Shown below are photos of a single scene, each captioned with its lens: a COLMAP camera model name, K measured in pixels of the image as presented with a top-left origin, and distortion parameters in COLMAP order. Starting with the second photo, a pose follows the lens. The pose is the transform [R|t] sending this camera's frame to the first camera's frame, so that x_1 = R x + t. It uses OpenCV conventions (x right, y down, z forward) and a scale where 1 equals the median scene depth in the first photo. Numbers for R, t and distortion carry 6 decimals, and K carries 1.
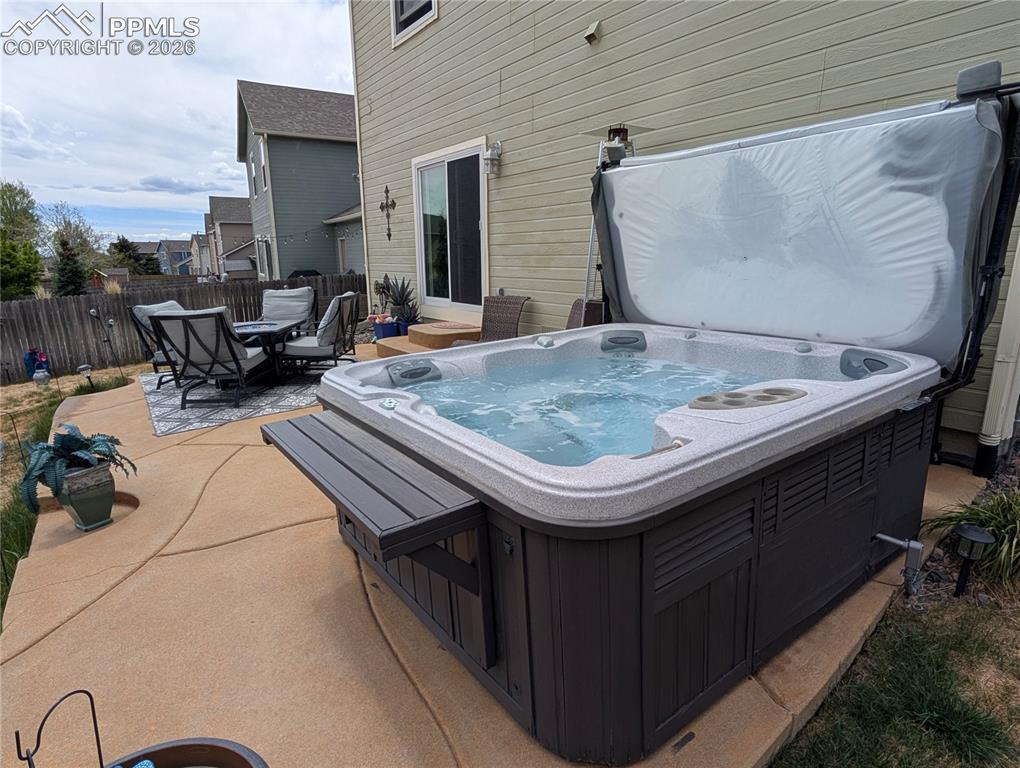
lens RADIAL K [[561.4, 0, 510.0], [0, 561.4, 384.0], [0, 0, 1]] dist [-0.001600, 0.000425]
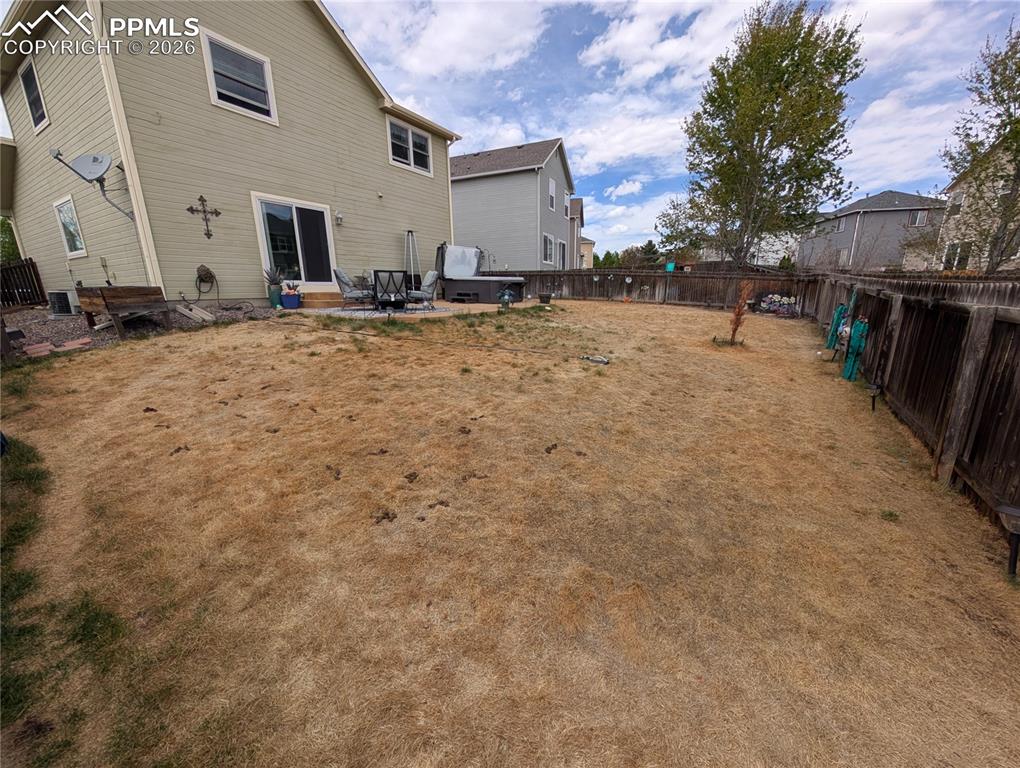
lens RADIAL K [[383.5, 0, 510.0], [0, 383.5, 384.0], [0, 0, 1]] dist [-0.000020, 0.000026]
pose [[-0.383447, -0.212355, 0.898818, -3.733614], [0.222345, 0.923357, 0.313008, -0.181077], [-0.896399, 0.319869, -0.306842, 2.061011]]
